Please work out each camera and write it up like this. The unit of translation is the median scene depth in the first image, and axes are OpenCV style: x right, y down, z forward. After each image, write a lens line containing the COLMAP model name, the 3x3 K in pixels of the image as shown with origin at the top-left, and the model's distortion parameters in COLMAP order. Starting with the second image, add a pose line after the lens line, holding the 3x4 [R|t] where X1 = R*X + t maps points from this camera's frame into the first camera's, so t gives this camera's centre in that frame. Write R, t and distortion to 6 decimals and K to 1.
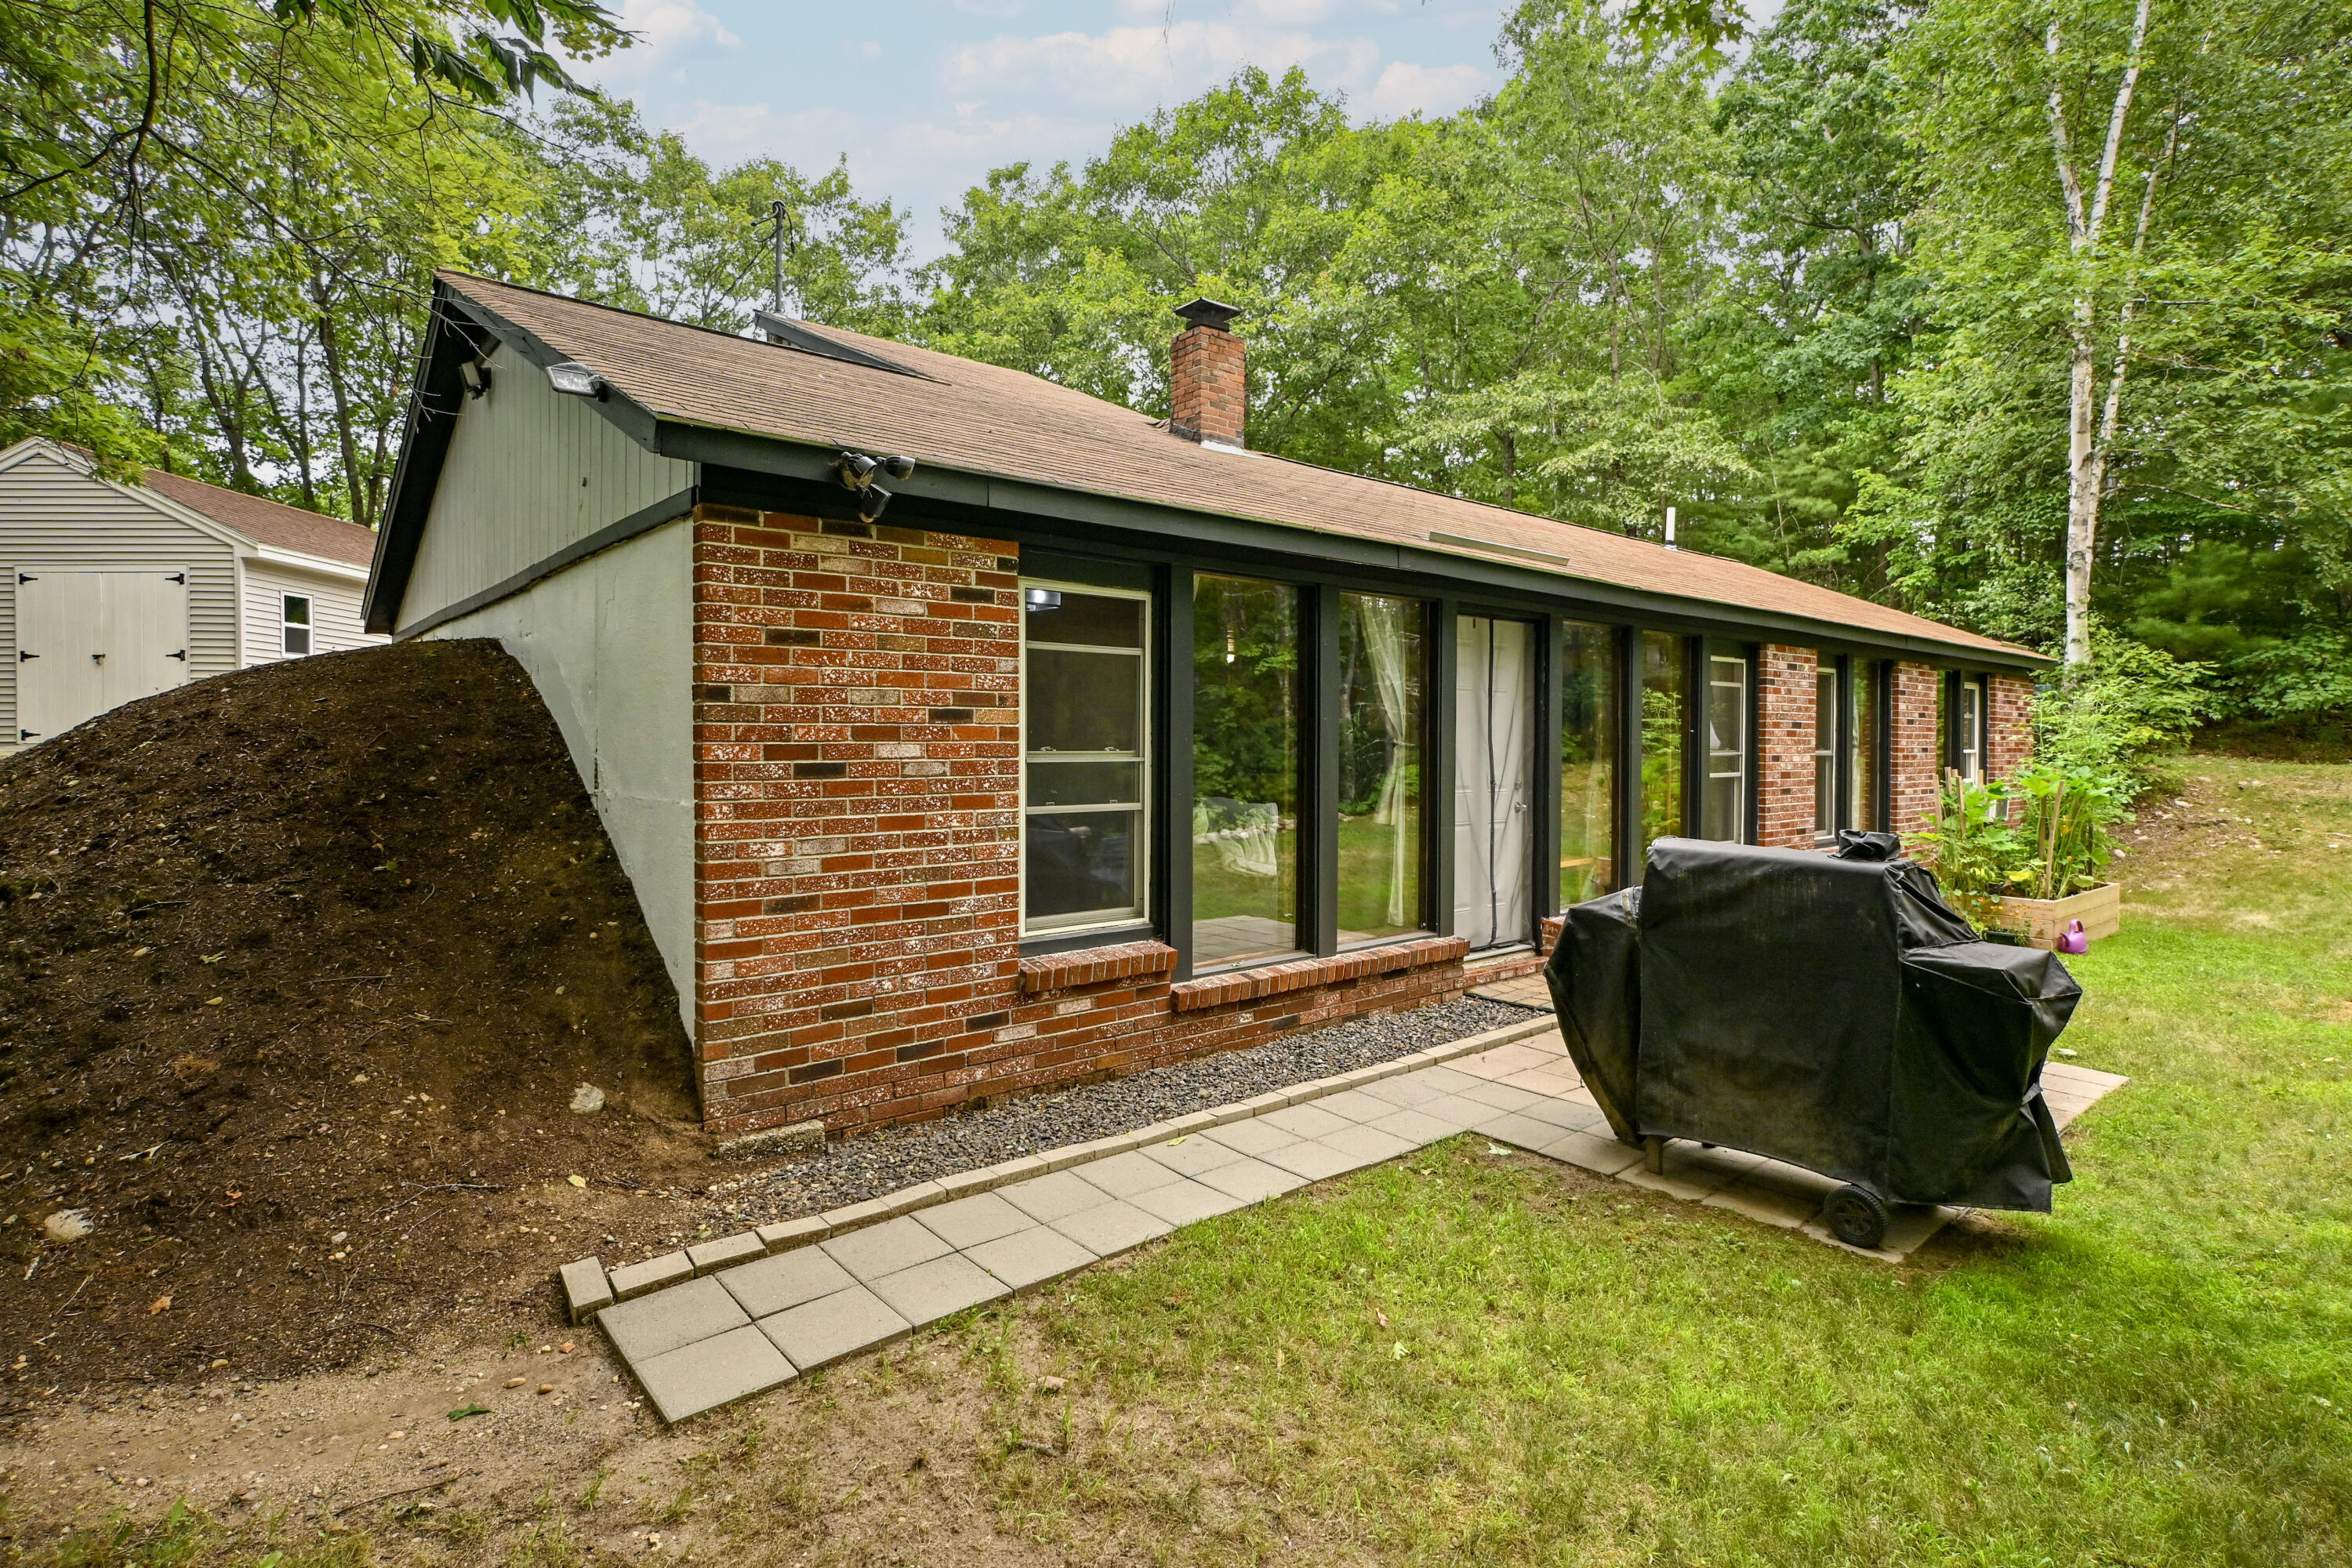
lens RADIAL K [[1190.5, 0, 1180.5], [0, 1190.5, 738.3], [0, 0, 1]] dist [0.001533, 0.001931]
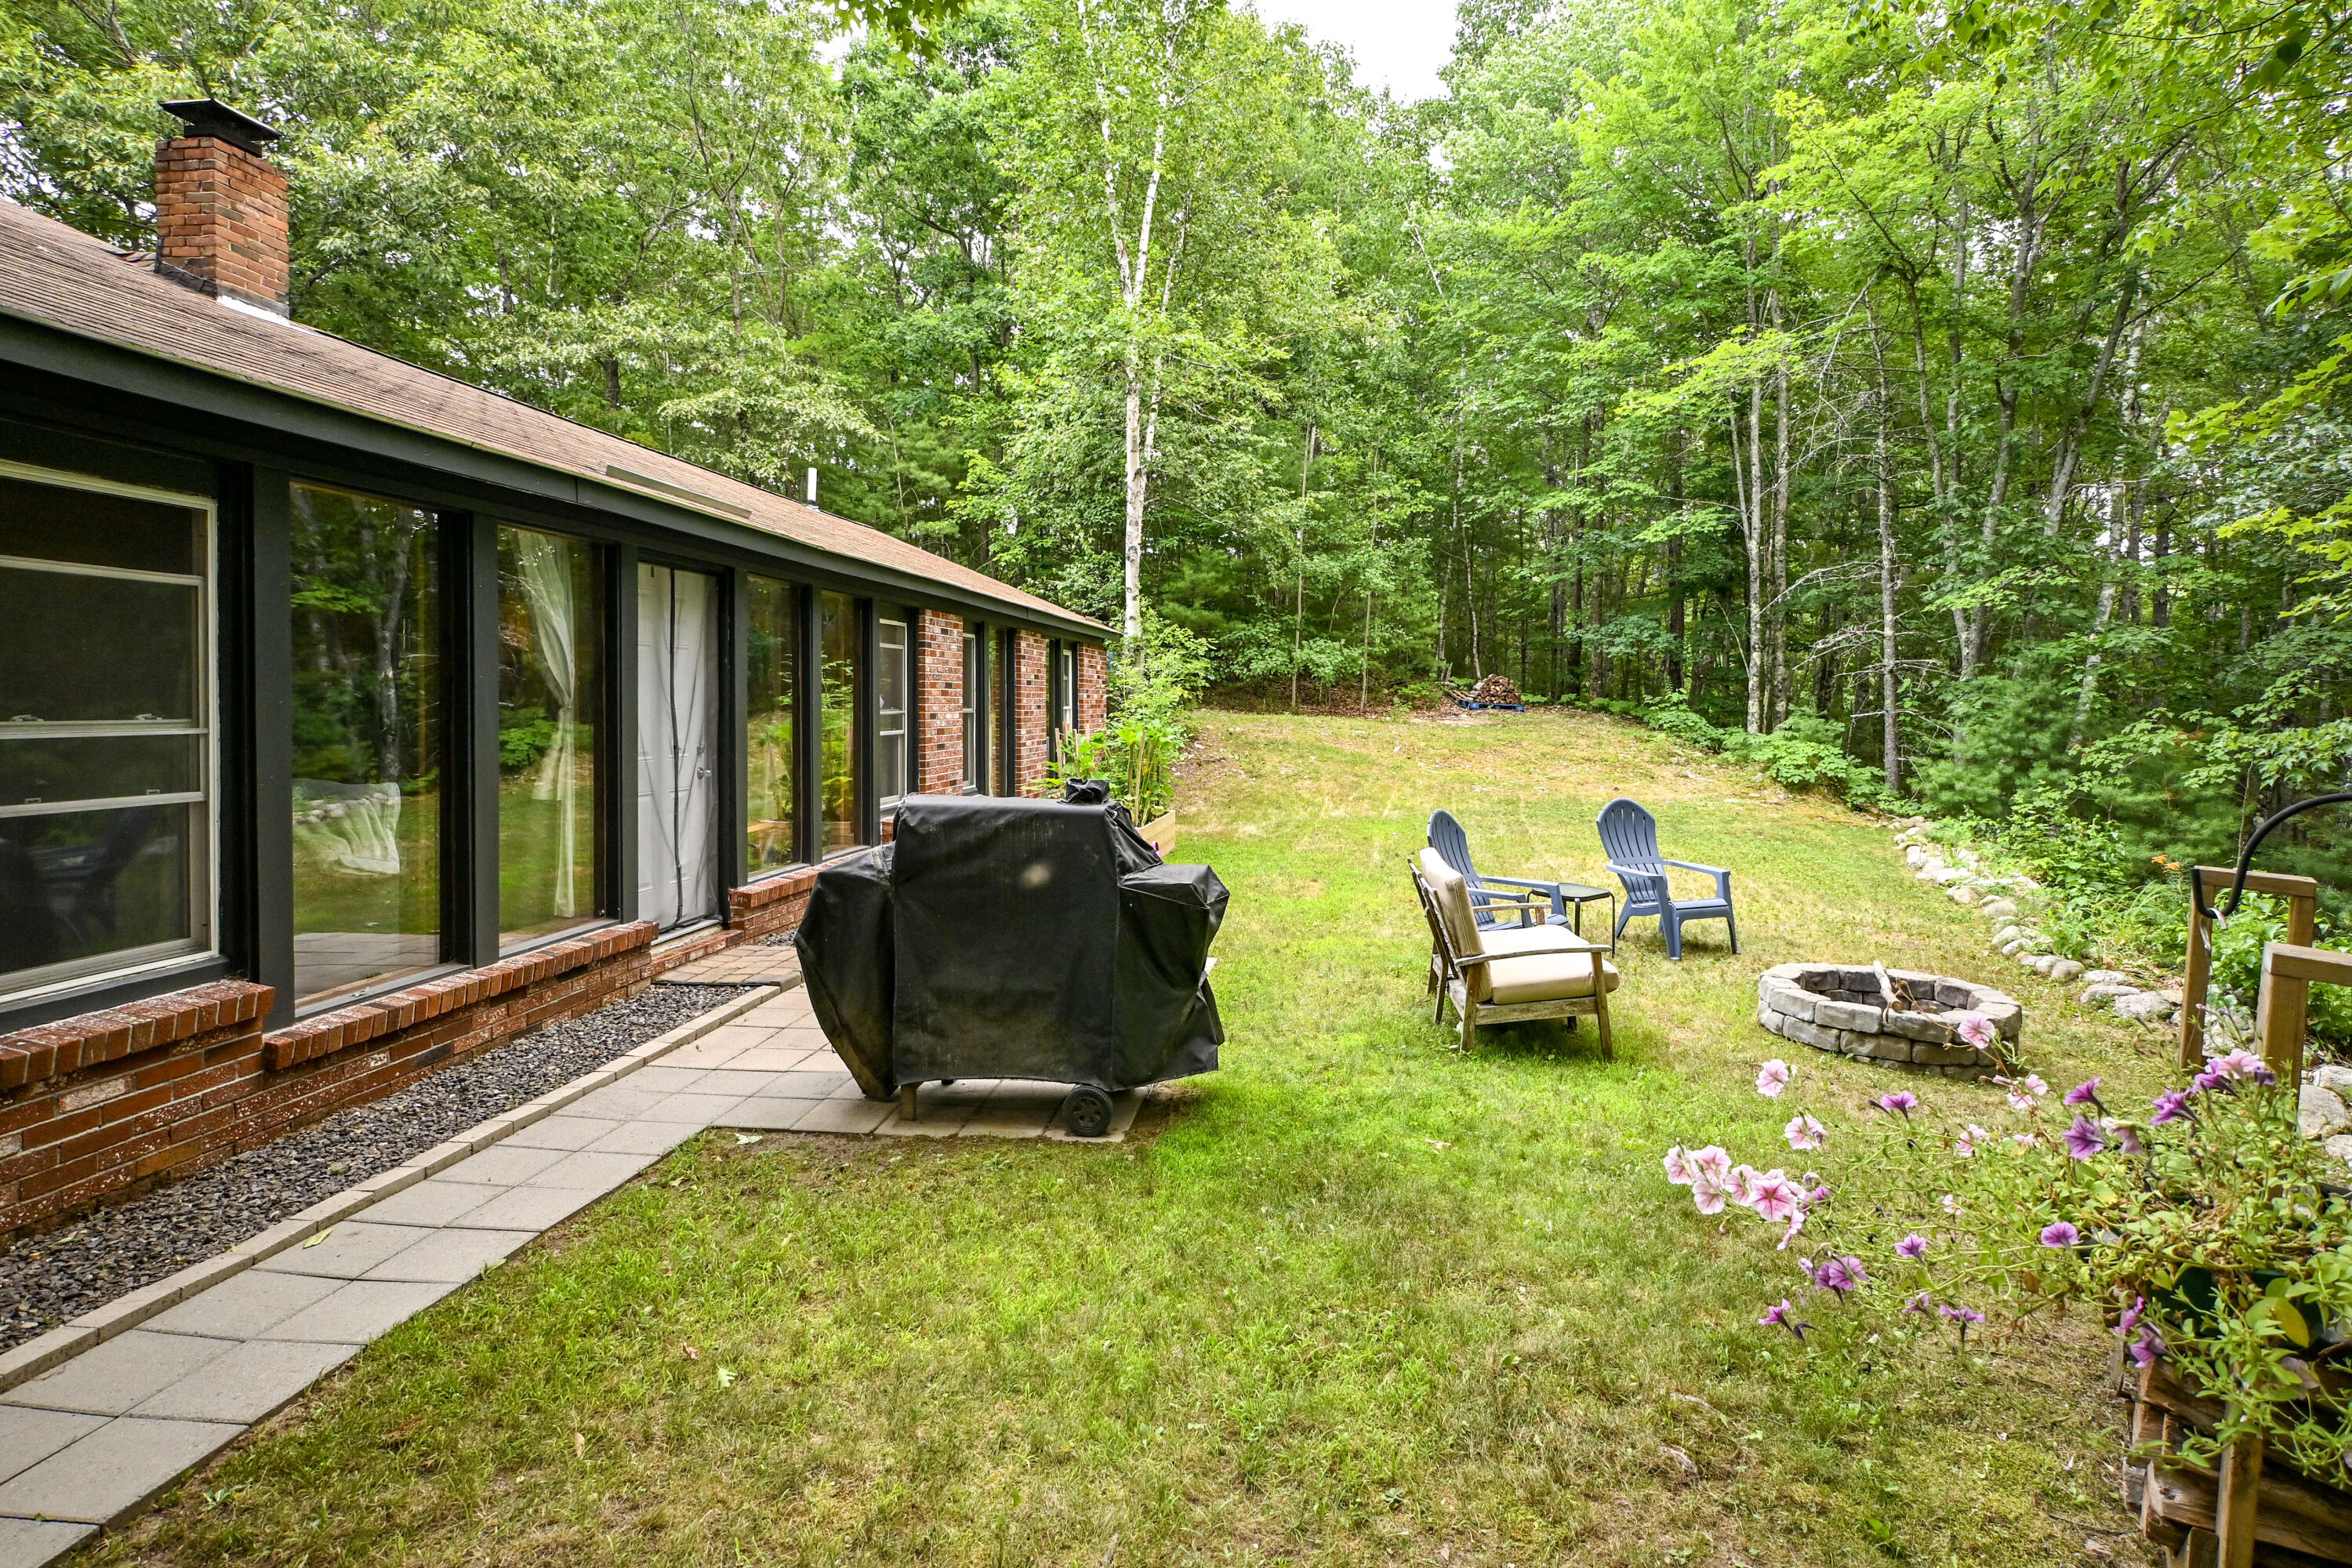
lens RADIAL K [[1244.6, 0, 1180.5], [0, 1244.6, 689.6], [0, 0, 1]] dist [0.005904, -0.001644]
pose [[0.710589, 0.000376, 0.703607, -0.147386], [0.002656, 0.999991, -0.003217, -0.003233], [-0.703602, 0.004155, 0.710582, 0.049099]]
